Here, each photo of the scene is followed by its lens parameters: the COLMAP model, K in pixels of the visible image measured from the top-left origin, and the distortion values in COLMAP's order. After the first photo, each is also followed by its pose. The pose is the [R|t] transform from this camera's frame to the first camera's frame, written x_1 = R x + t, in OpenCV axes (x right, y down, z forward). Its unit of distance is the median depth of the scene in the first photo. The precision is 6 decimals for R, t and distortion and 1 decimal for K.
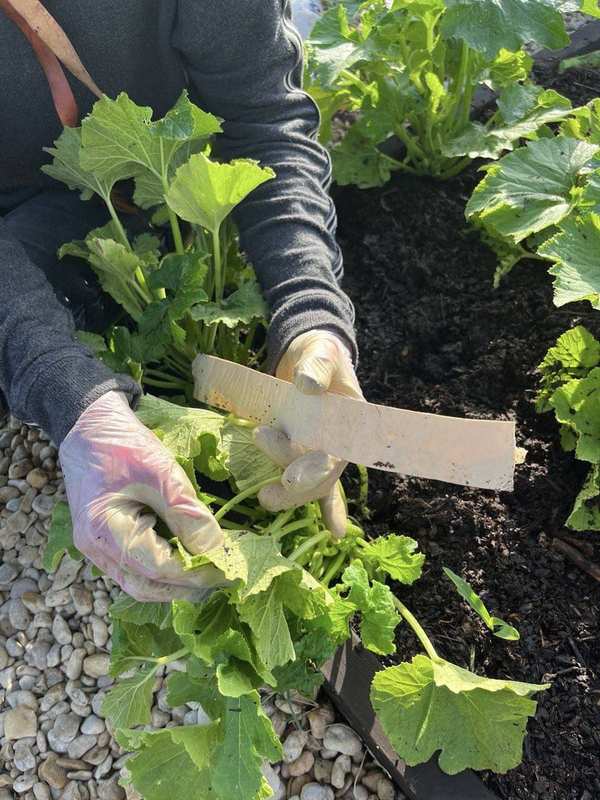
lens RADIAL K [[618.0, 0, 300.0], [0, 618.0, 400.0], [0, 0, 1]] dist [0.066000, -0.099838]
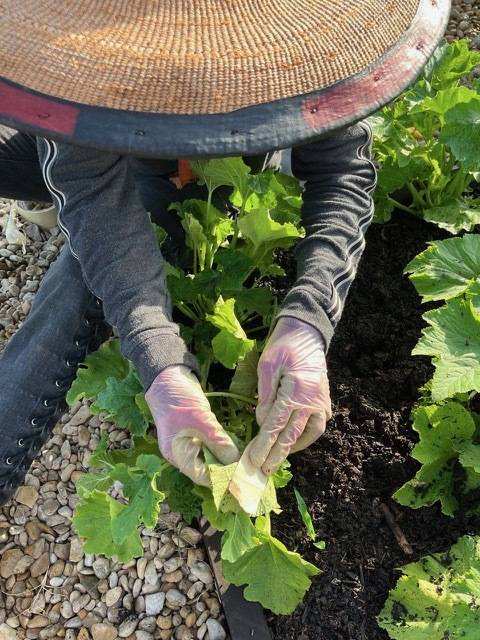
lens RADIAL K [[622.5, 0, 240.0], [0, 622.5, 320.0], [0, 0, 1]] dist [0.013383, 0.006541]
pose [[0.935276, 0.303530, -0.182013, 0.222736], [-0.306623, 0.951760, 0.011594, -0.098617], [0.176752, 0.044966, 0.983228, -0.501790]]
